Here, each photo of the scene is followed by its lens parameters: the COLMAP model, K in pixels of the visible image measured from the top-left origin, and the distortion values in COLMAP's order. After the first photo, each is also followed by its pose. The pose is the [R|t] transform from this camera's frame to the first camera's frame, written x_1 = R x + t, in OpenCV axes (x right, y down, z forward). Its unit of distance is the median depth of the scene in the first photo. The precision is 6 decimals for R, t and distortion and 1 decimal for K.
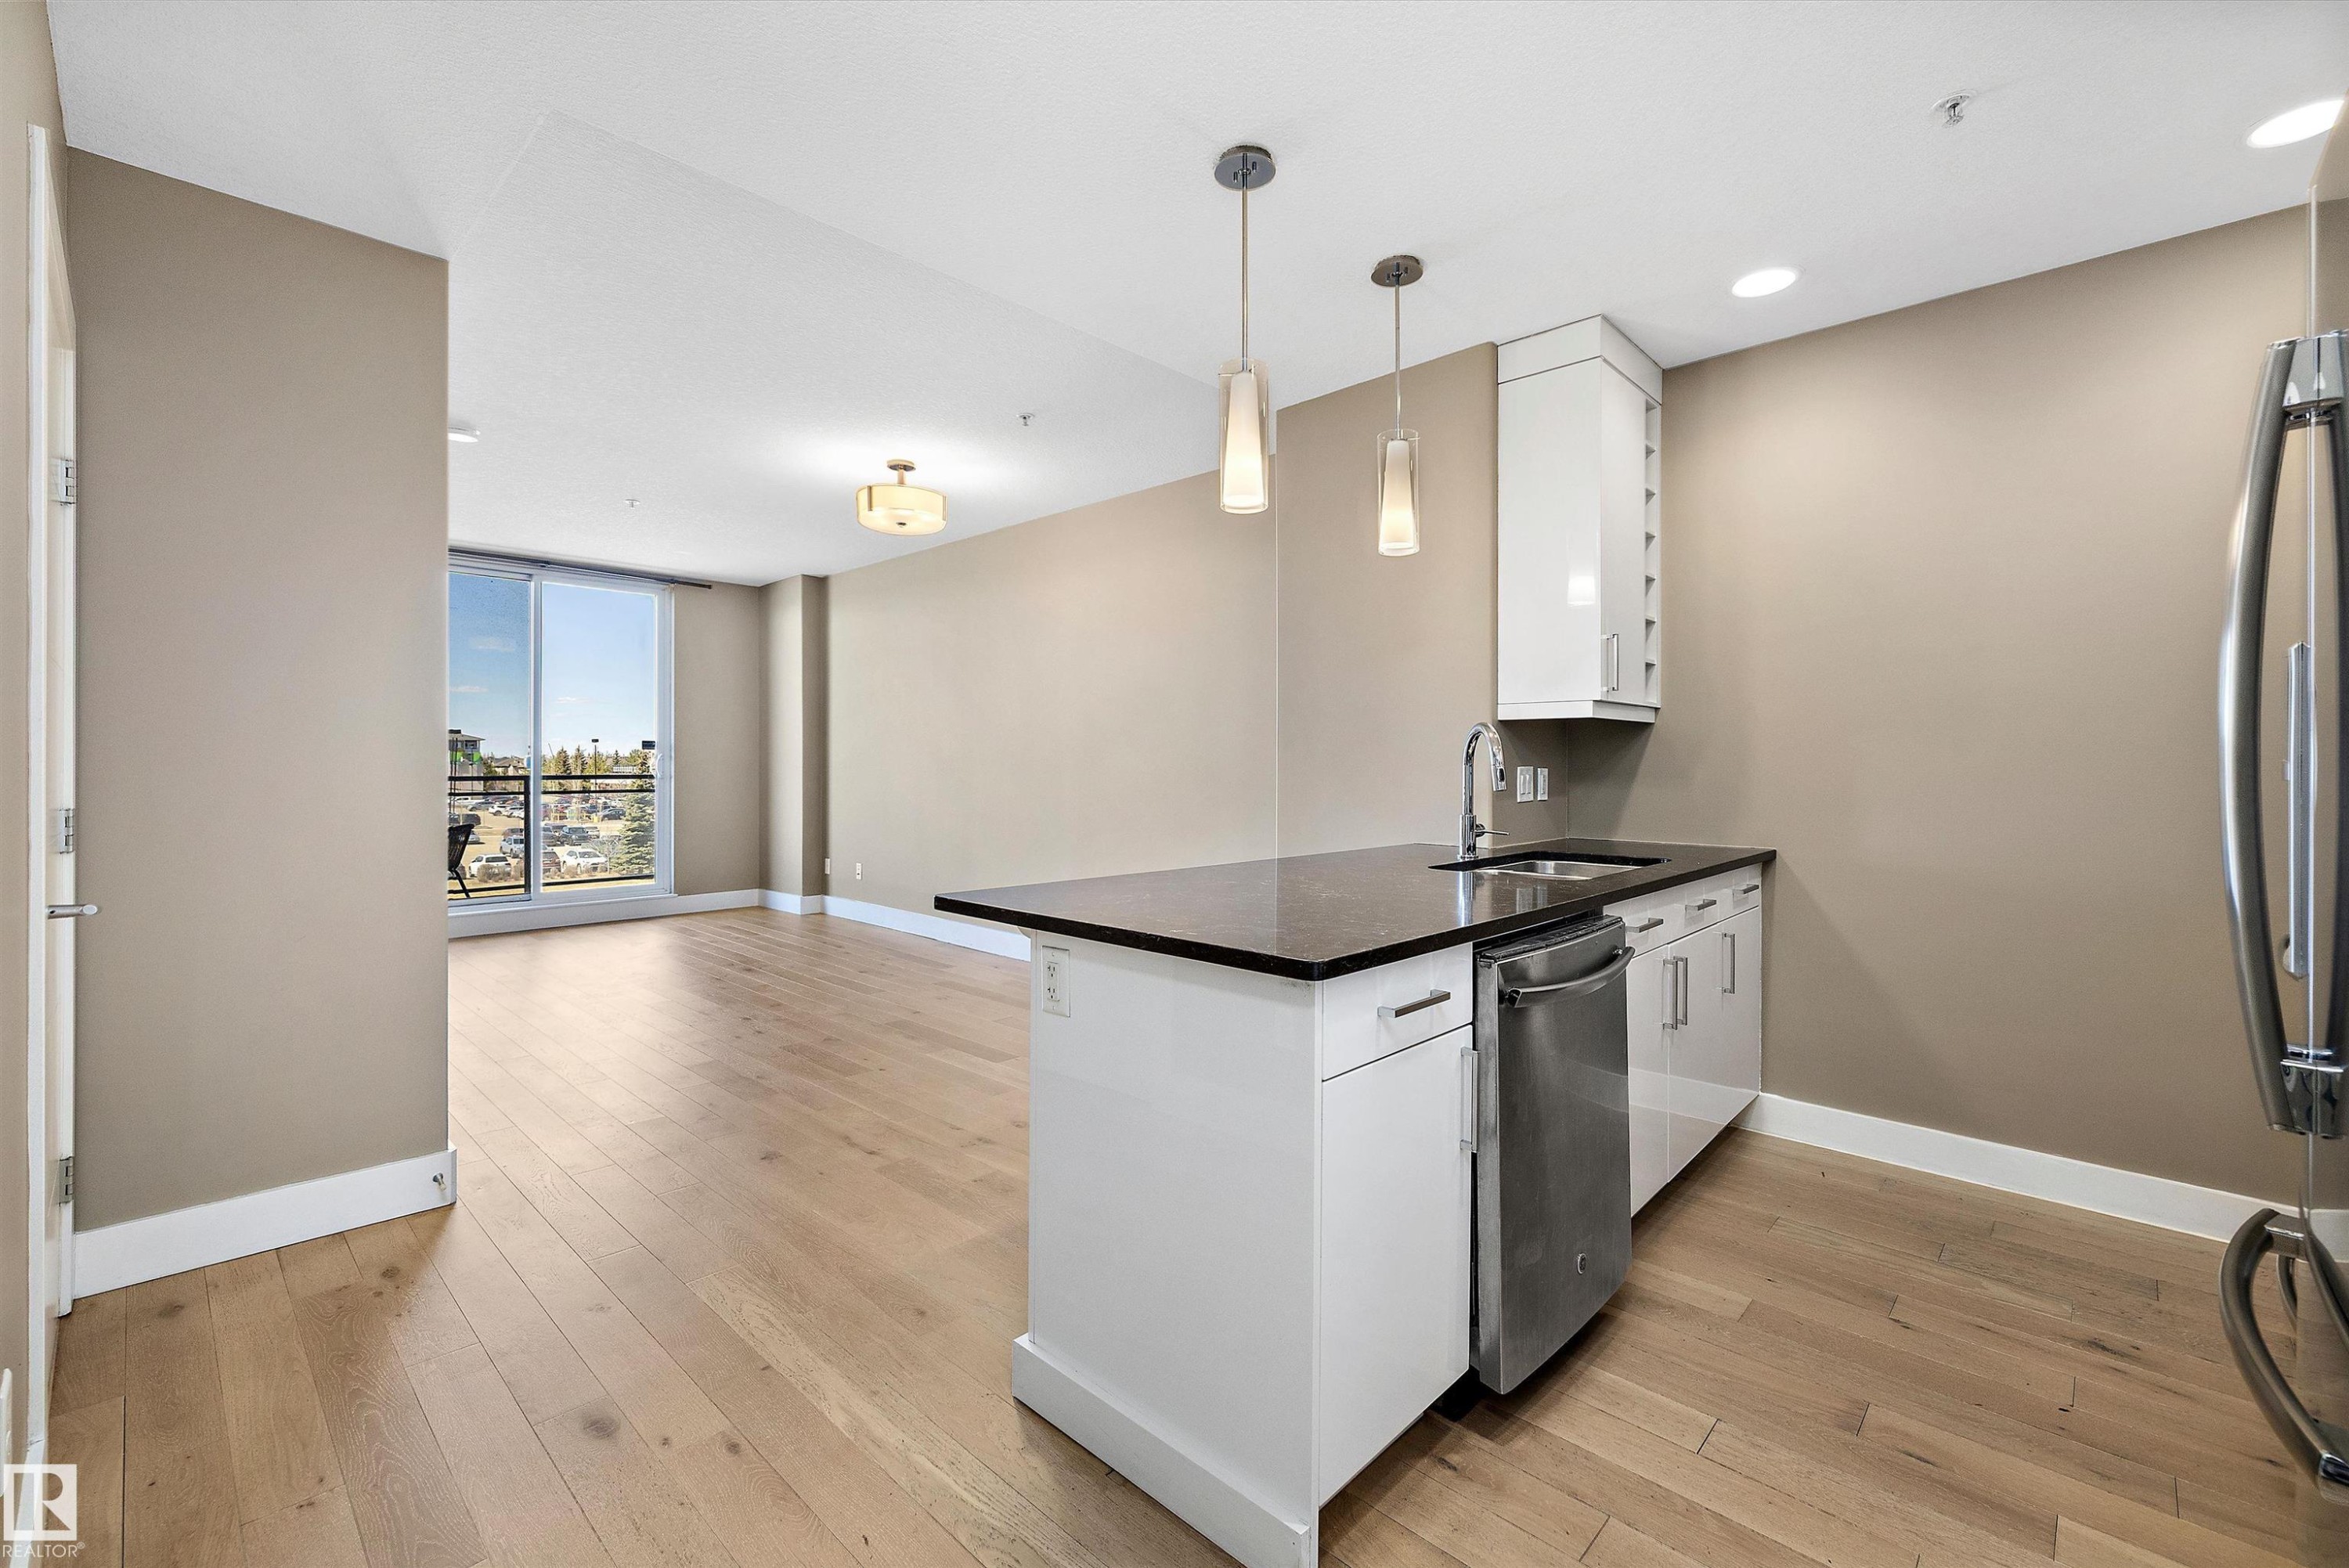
lens RADIAL K [[986.4, 0, 1170.1], [0, 986.4, 764.9], [0, 0, 1]] dist [0.000996, 0.000045]
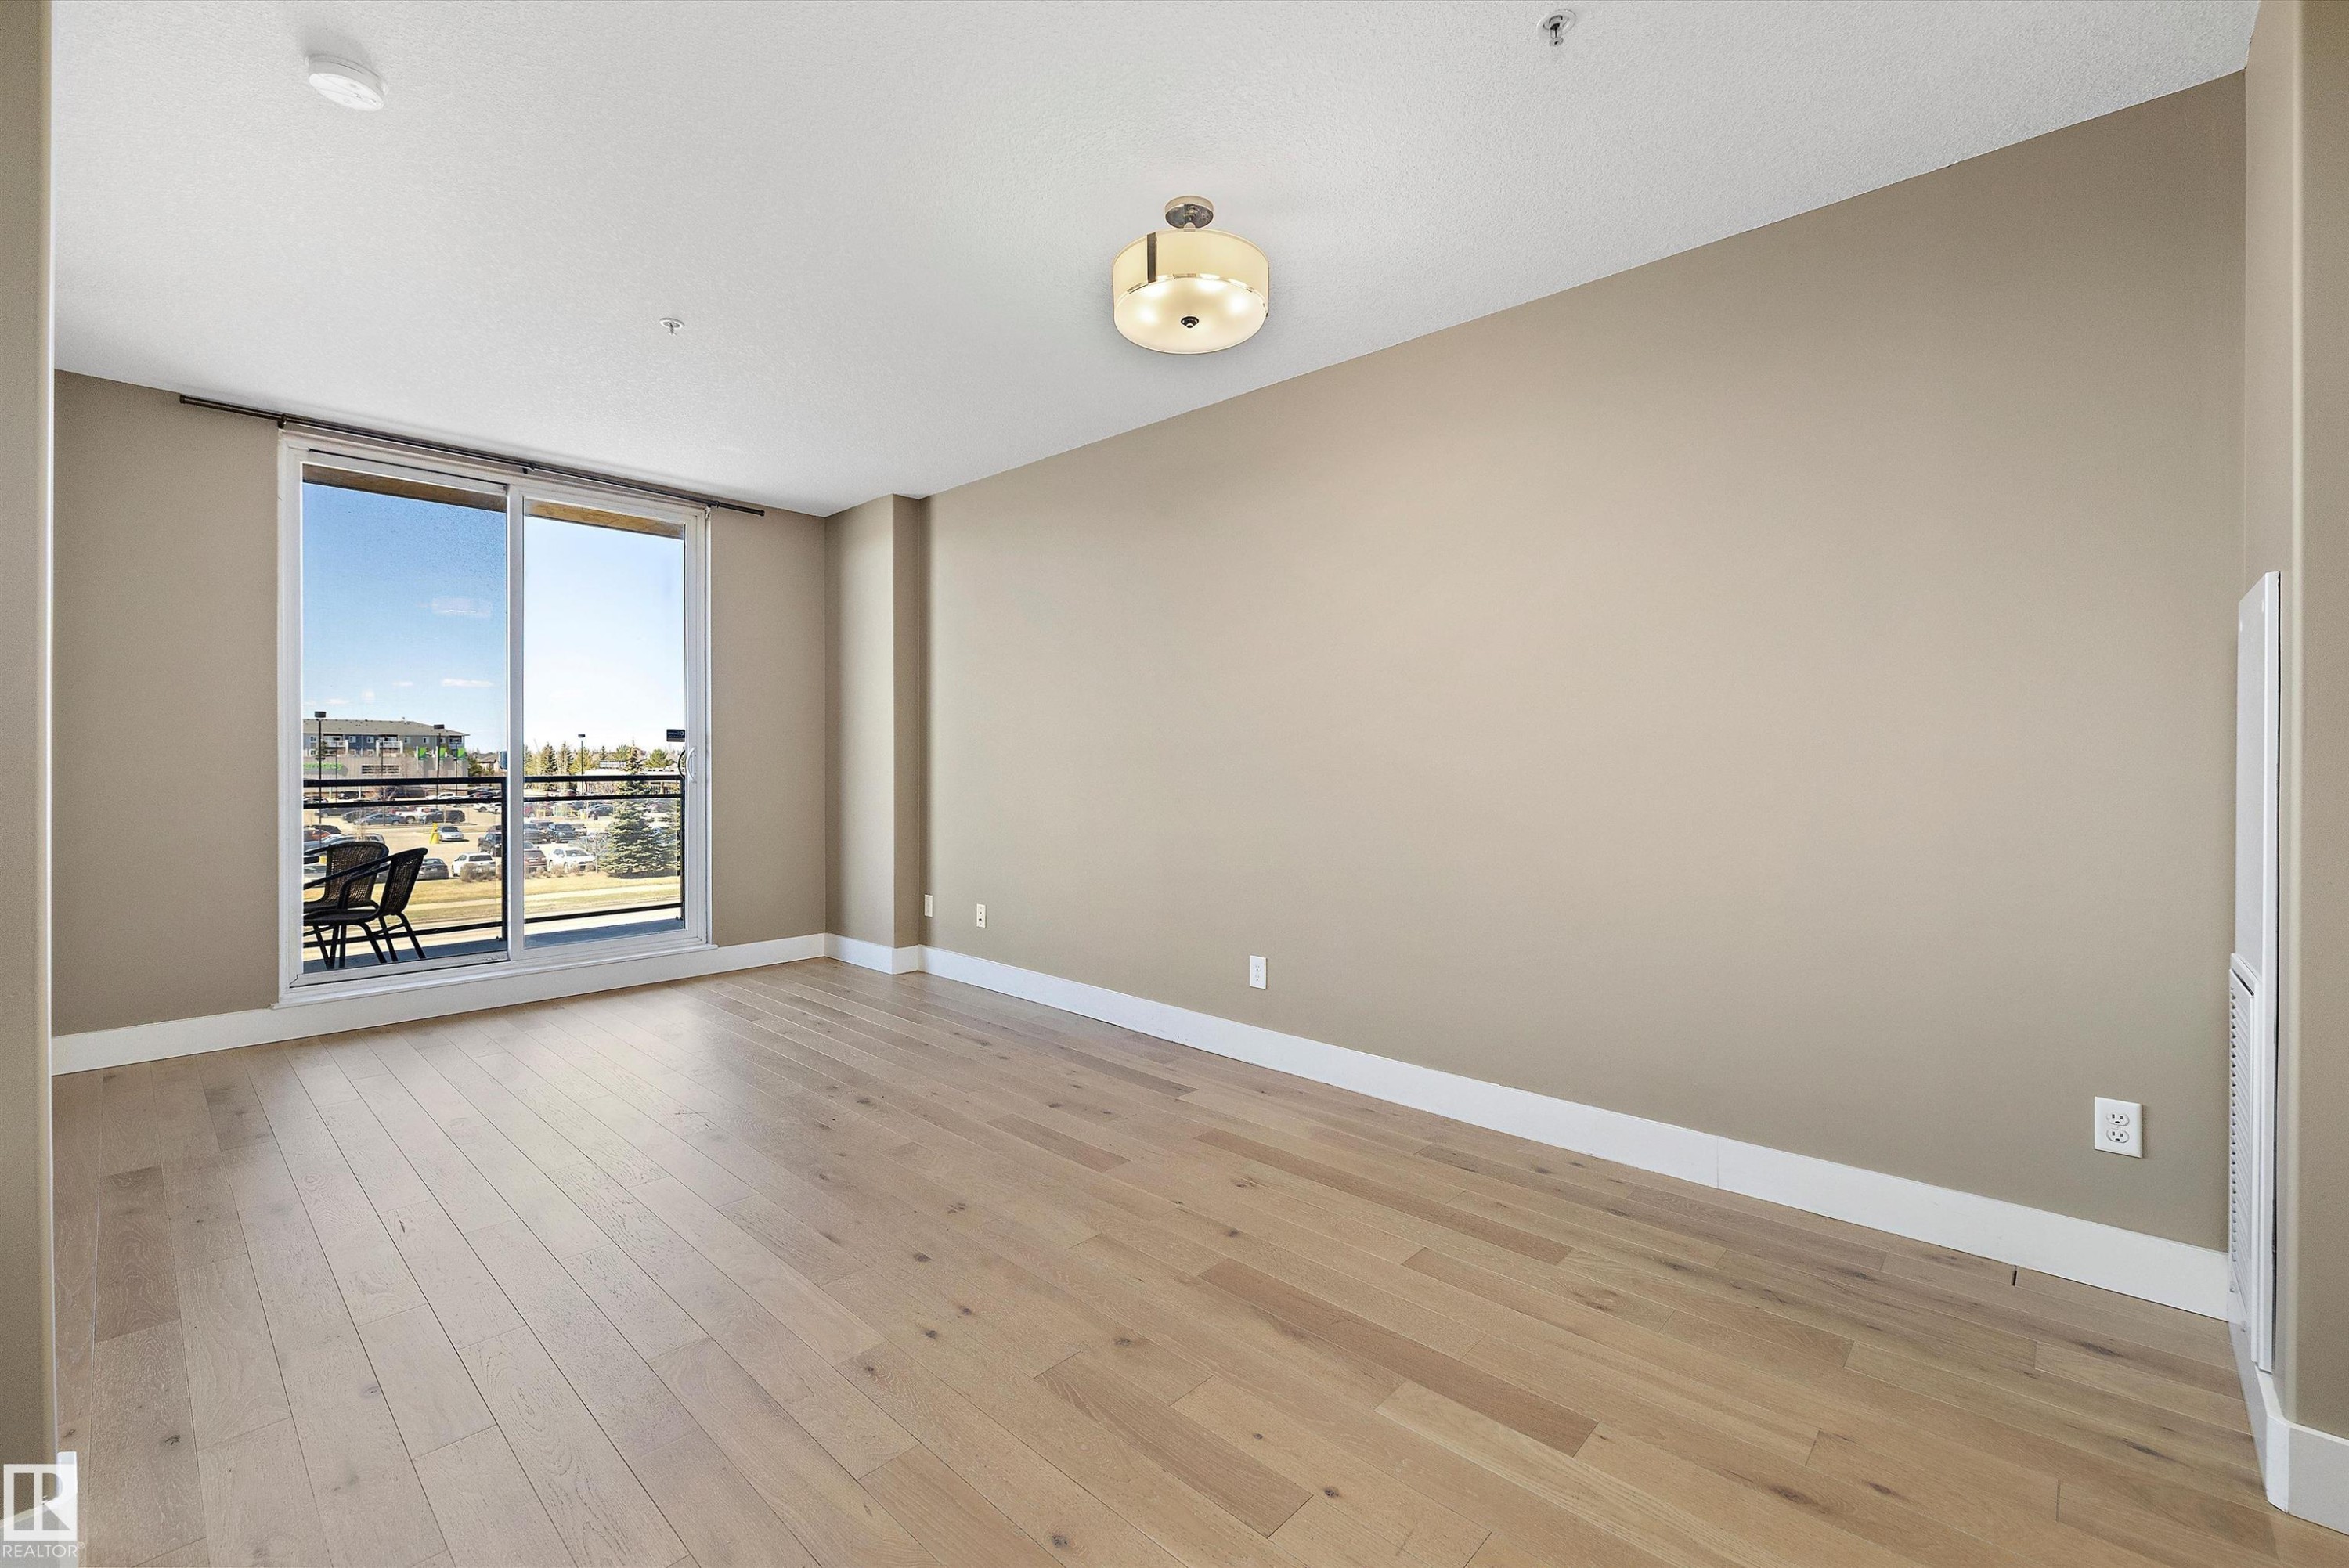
lens RADIAL K [[986.4, 0, 1164.2], [0, 986.4, 755.9], [0, 0, 1]] dist [0.000996, 0.000045]
pose [[0.999977, -0.002959, 0.006124, -0.175194], [0.002975, 0.999992, -0.002663, -0.002368], [-0.006116, 0.002682, 0.999978, 0.277765]]
